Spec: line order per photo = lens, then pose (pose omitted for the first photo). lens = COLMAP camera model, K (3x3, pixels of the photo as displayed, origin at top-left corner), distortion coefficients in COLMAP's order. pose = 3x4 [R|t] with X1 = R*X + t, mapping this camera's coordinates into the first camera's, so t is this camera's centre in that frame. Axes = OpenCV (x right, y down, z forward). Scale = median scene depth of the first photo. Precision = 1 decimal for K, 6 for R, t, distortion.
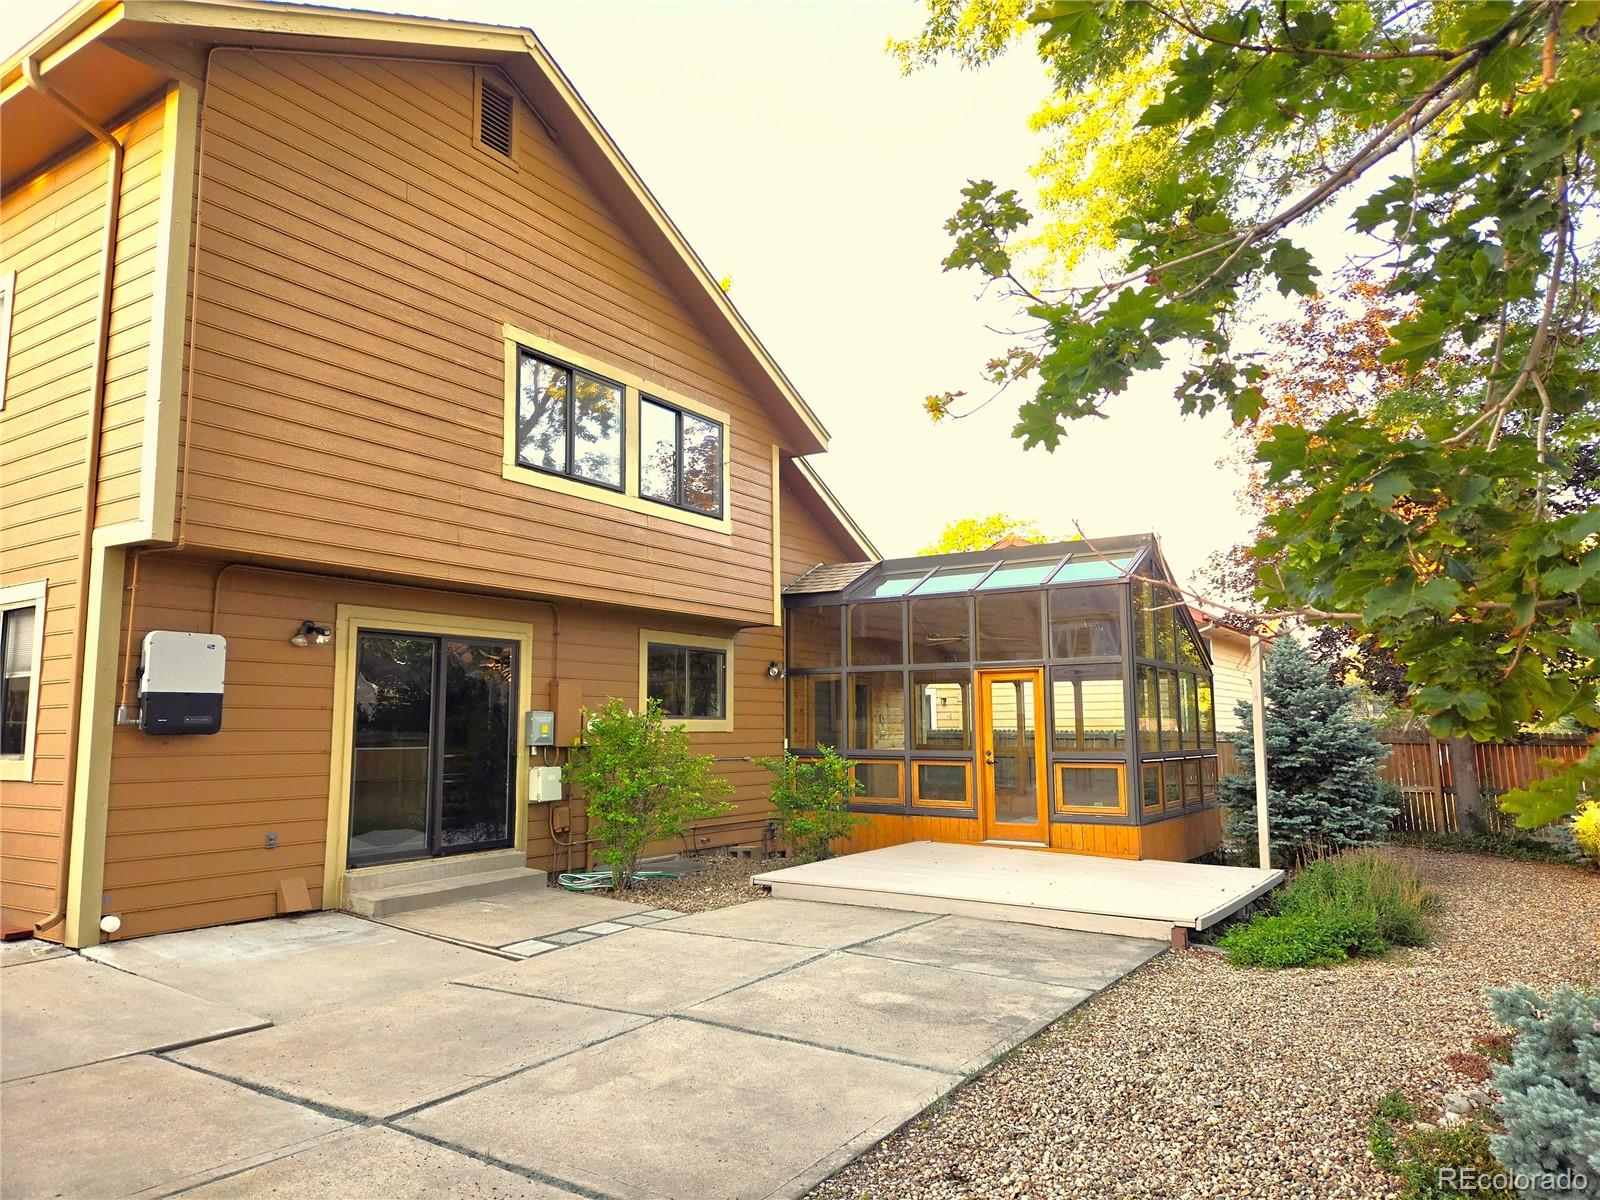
lens RADIAL K [[1065.8, 0, 801.1], [0, 1065.8, 599.6], [0, 0, 1]] dist [0.007531, -0.000268]
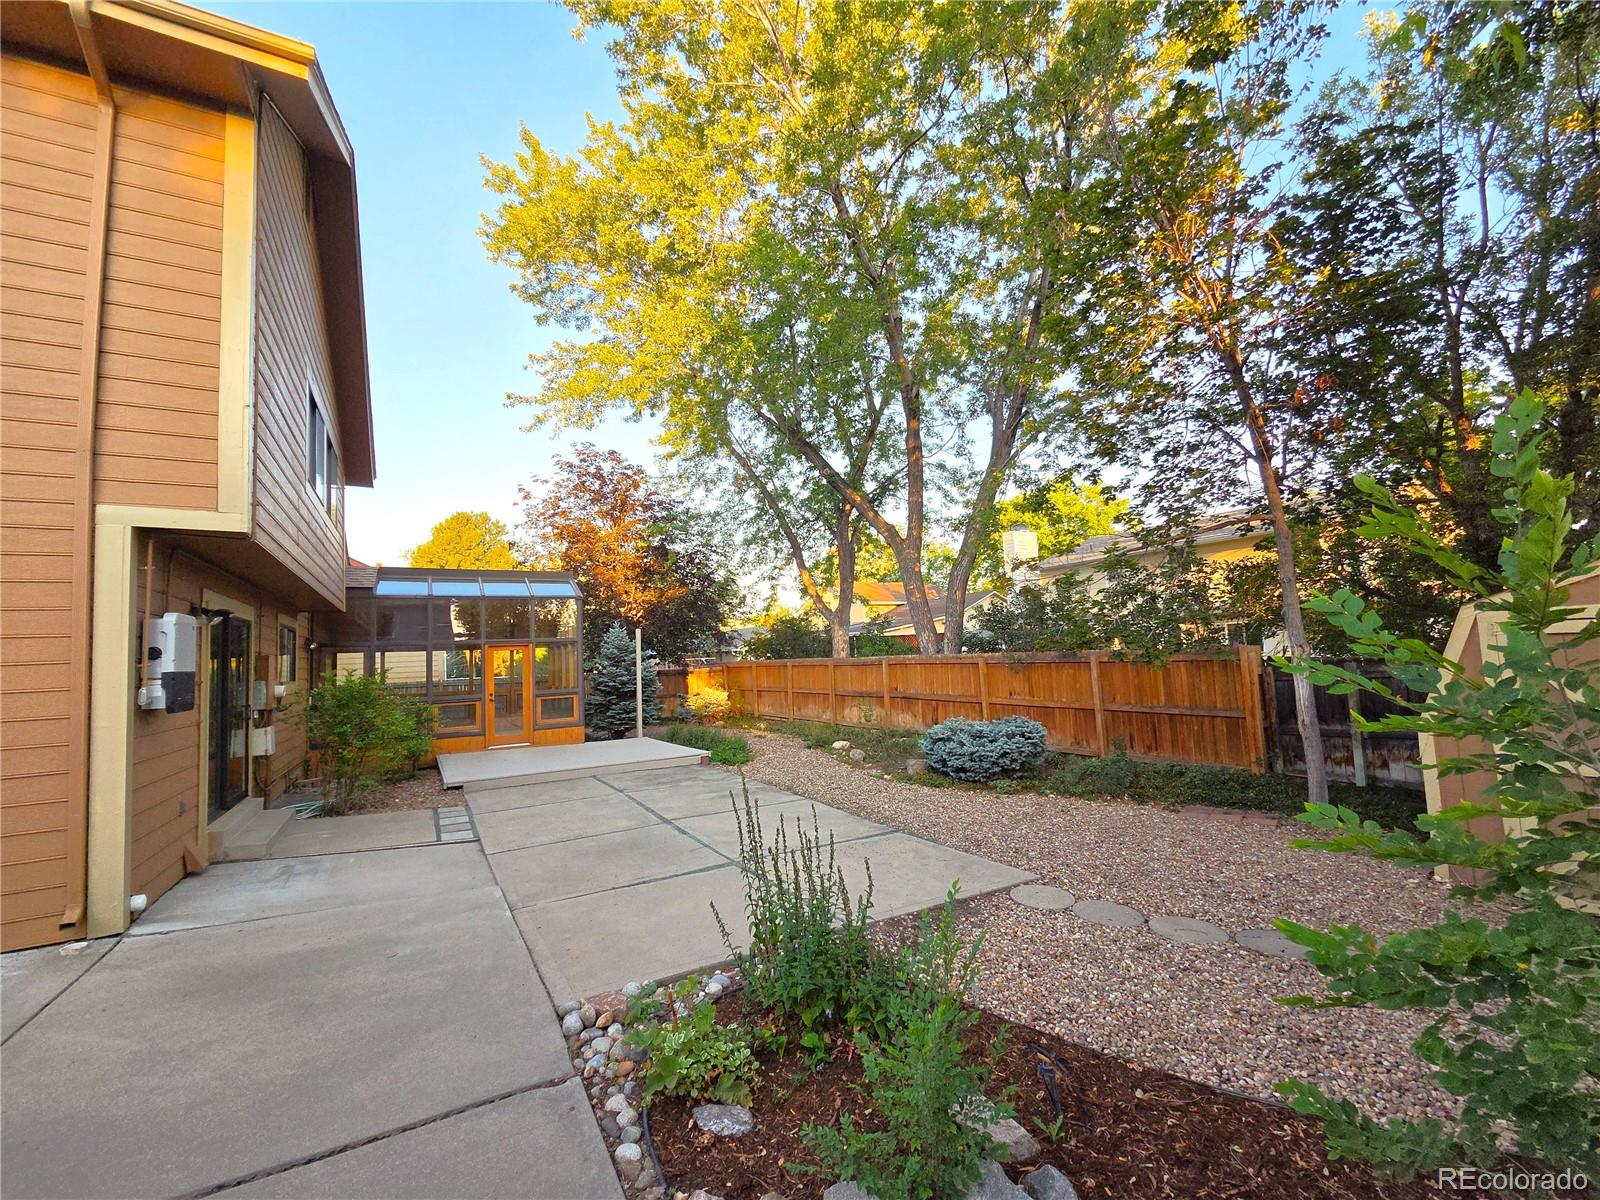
lens RADIAL K [[658.9, 0, 799.0], [0, 658.9, 610.0], [0, 0, 1]] dist [-0.000590, -0.000440]
pose [[0.463328, 0.048183, 0.884876, -0.694976], [-0.067115, 0.997561, -0.019177, -0.000992], [-0.883642, -0.050504, 0.465432, 0.131861]]
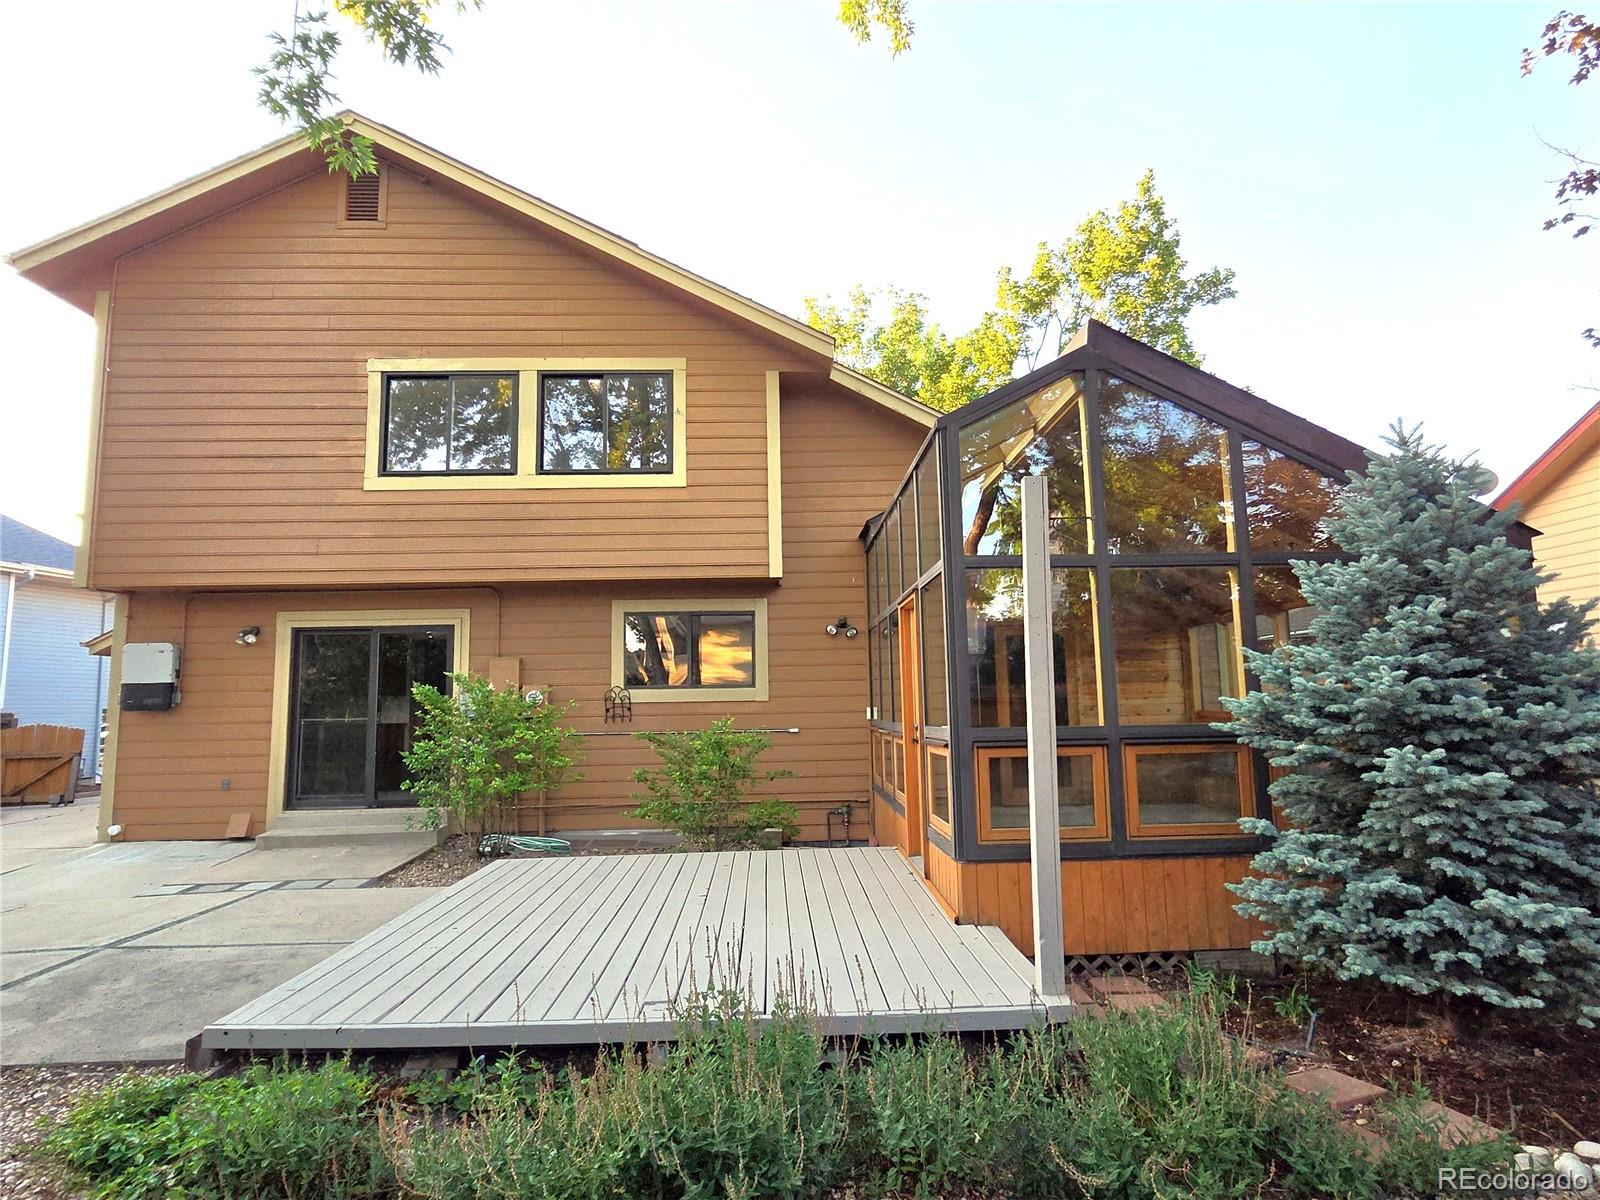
lens RADIAL K [[833.1, 0, 799.5], [0, 833.1, 605.8], [0, 0, 1]] dist [-0.001144, 0.000288]
pose [[0.570365, -0.104074, -0.814771, 0.735062], [0.115647, 0.992235, -0.045786, 0.111216], [0.813209, -0.068111, 0.577972, 0.858203]]
